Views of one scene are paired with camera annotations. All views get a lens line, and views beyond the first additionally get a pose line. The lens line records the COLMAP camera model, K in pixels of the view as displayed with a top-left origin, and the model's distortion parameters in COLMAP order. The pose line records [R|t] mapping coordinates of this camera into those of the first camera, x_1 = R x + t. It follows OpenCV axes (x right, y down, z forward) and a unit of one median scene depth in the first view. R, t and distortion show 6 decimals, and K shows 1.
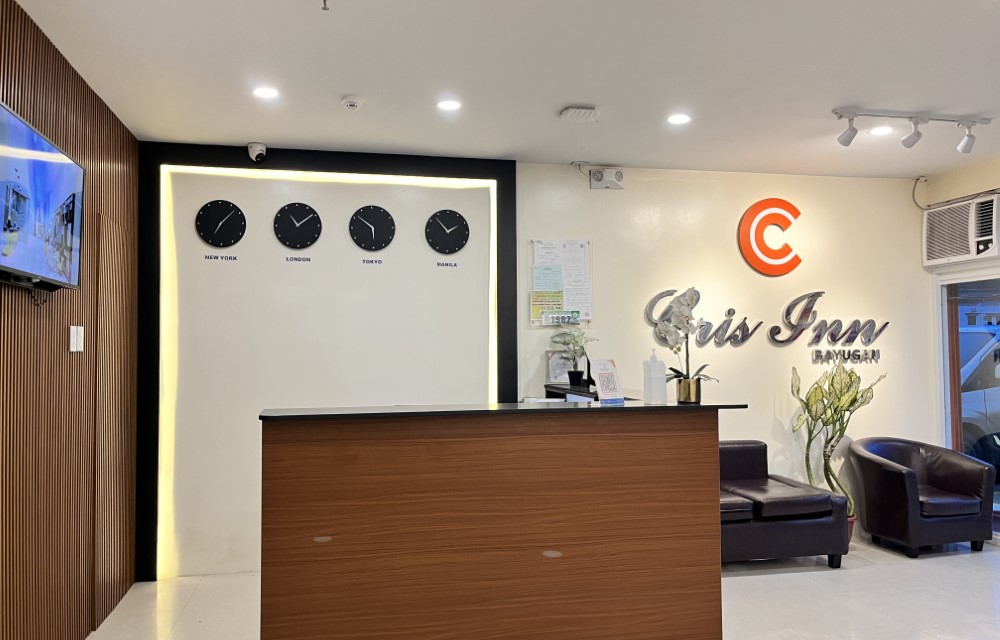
lens RADIAL K [[758.4, 0, 500.0], [0, 758.4, 320.0], [0, 0, 1]] dist [0.068900, -0.095054]
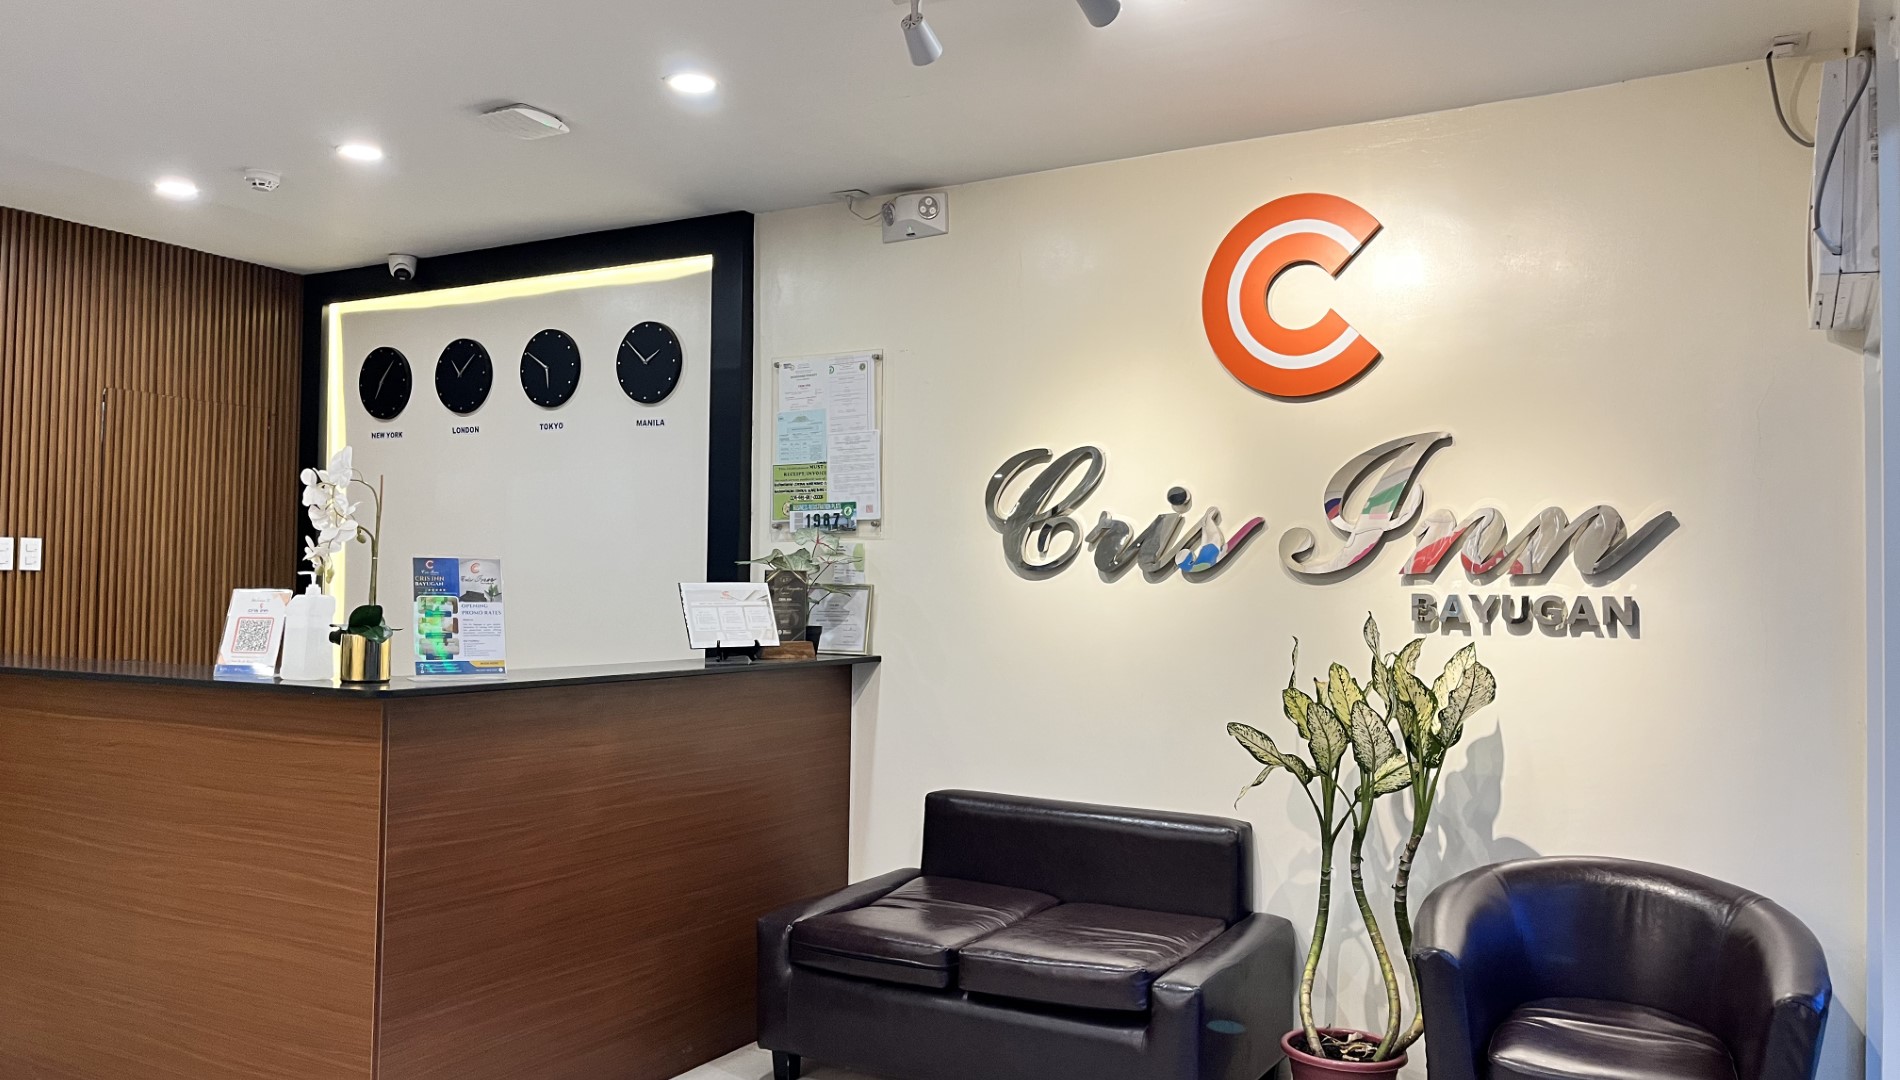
lens RADIAL K [[1440.5, 0, 943.2], [0, 1440.5, 538.4], [0, 0, 1]] dist [0.049150, -0.055446]
pose [[0.739299, -0.006715, -0.673344, 0.766404], [0.008956, 0.999960, -0.000139, 0.011696], [0.673318, -0.005928, 0.739329, 0.368038]]
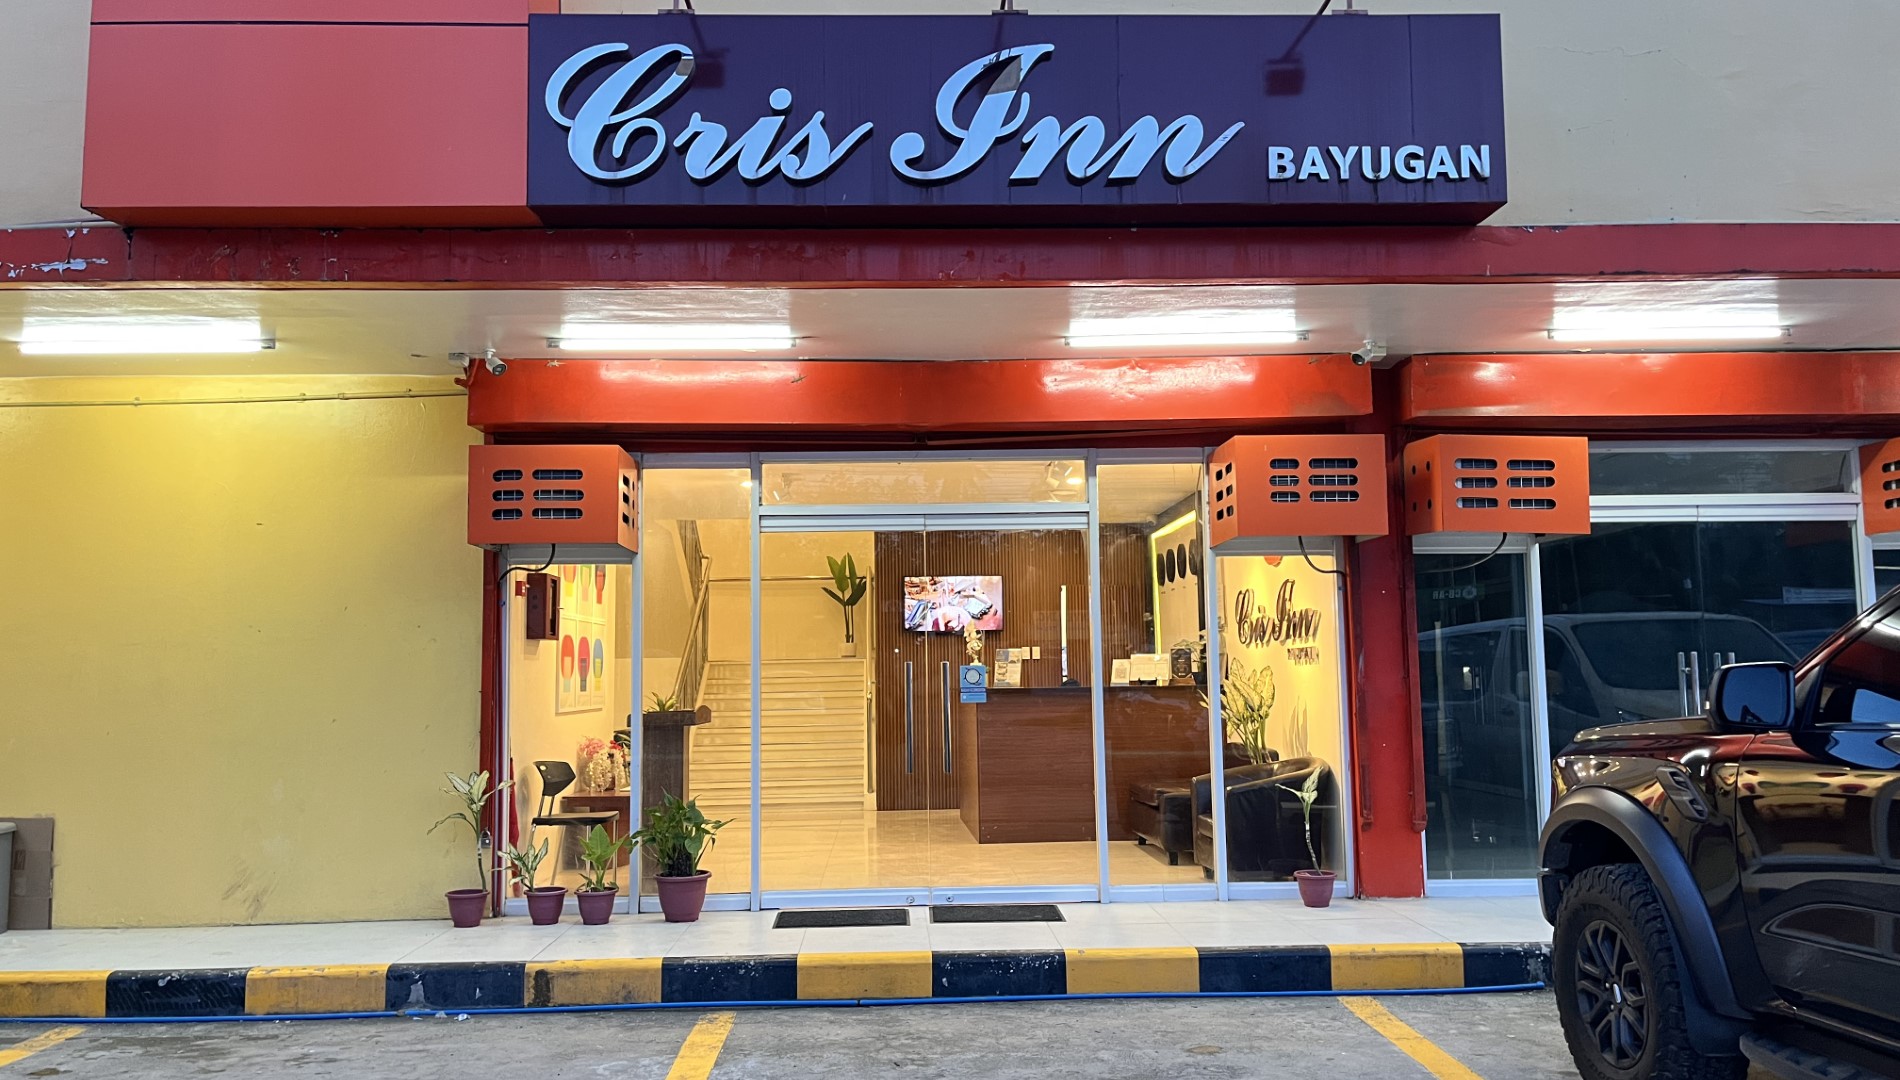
lens RADIAL K [[1440.5, 0, 943.2], [0, 1440.5, 538.4], [0, 0, 1]] dist [0.049150, -0.055446]
pose [[-0.172331, -0.087085, -0.981182, 2.235854], [0.058762, 0.993402, -0.098491, 0.058075], [0.983285, -0.074629, -0.166076, 0.970304]]
